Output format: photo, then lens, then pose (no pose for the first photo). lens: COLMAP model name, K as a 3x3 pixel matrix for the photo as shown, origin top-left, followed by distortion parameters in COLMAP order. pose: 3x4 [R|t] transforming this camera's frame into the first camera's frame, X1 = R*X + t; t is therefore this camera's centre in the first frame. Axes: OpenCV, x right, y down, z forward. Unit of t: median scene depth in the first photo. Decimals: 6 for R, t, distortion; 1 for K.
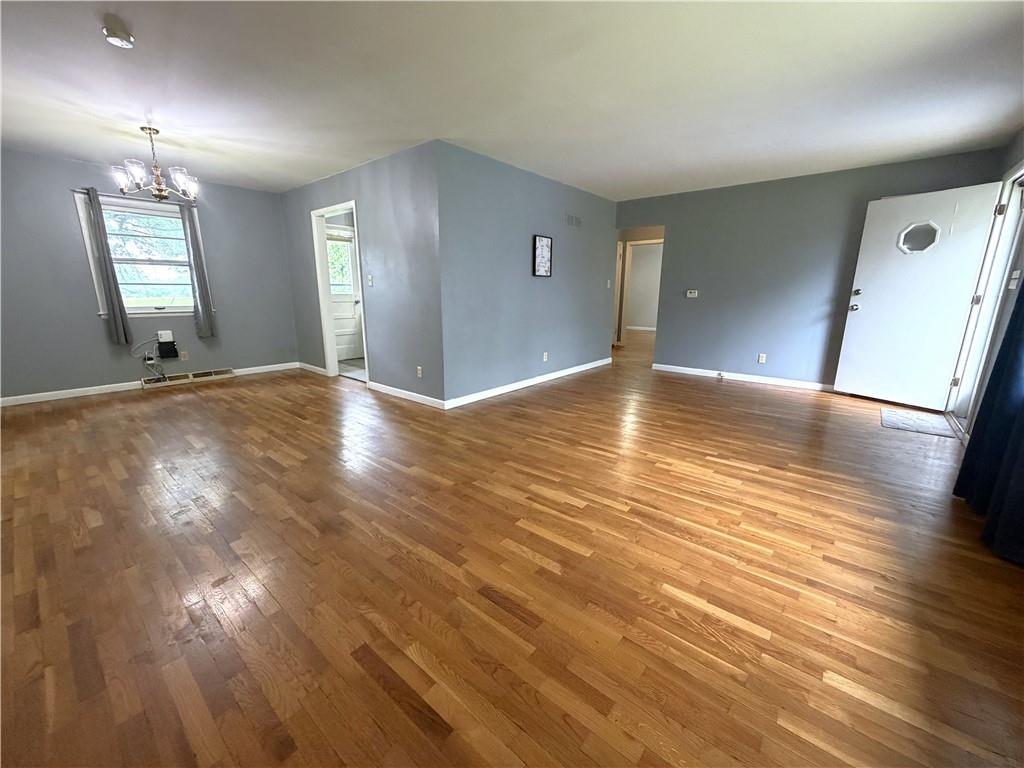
lens RADIAL K [[412.8, 0, 516.7], [0, 412.8, 387.6], [0, 0, 1]] dist [0.001214, -0.000425]
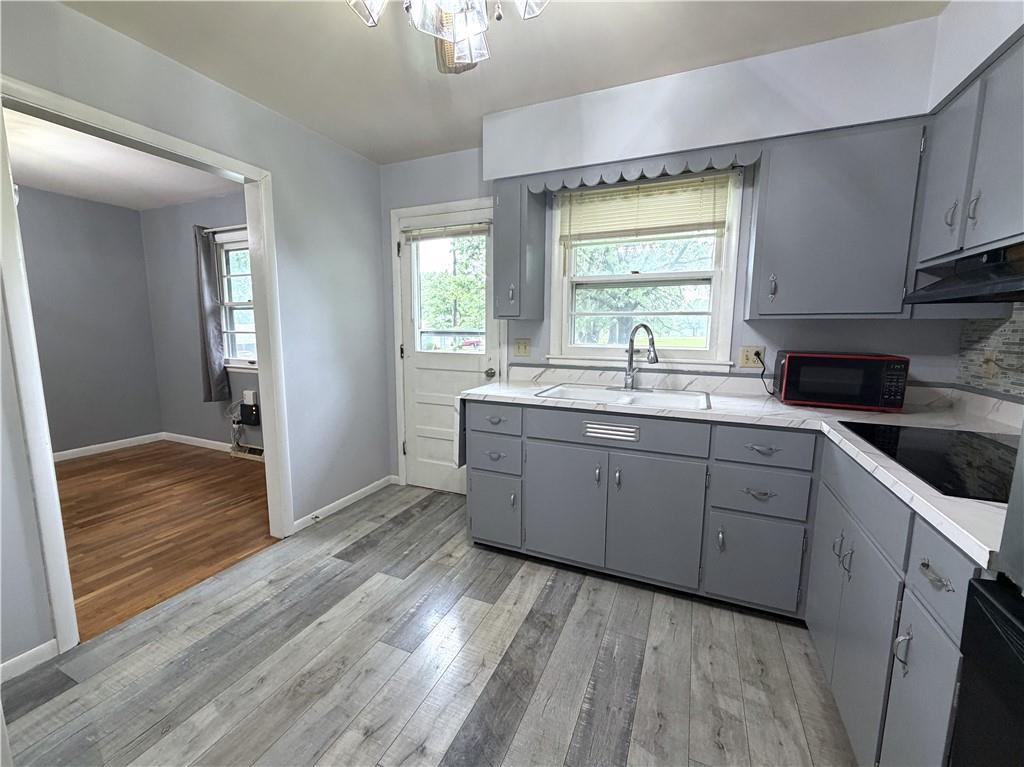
lens RADIAL K [[412.8, 0, 505.6], [0, 412.8, 383.5], [0, 0, 1]] dist [0.001214, -0.000425]
pose [[0.271778, 0.121072, -0.954714, 0.029644], [-0.228464, 0.971811, 0.058203, -0.306786], [0.934848, 0.202300, 0.291778, 1.216727]]
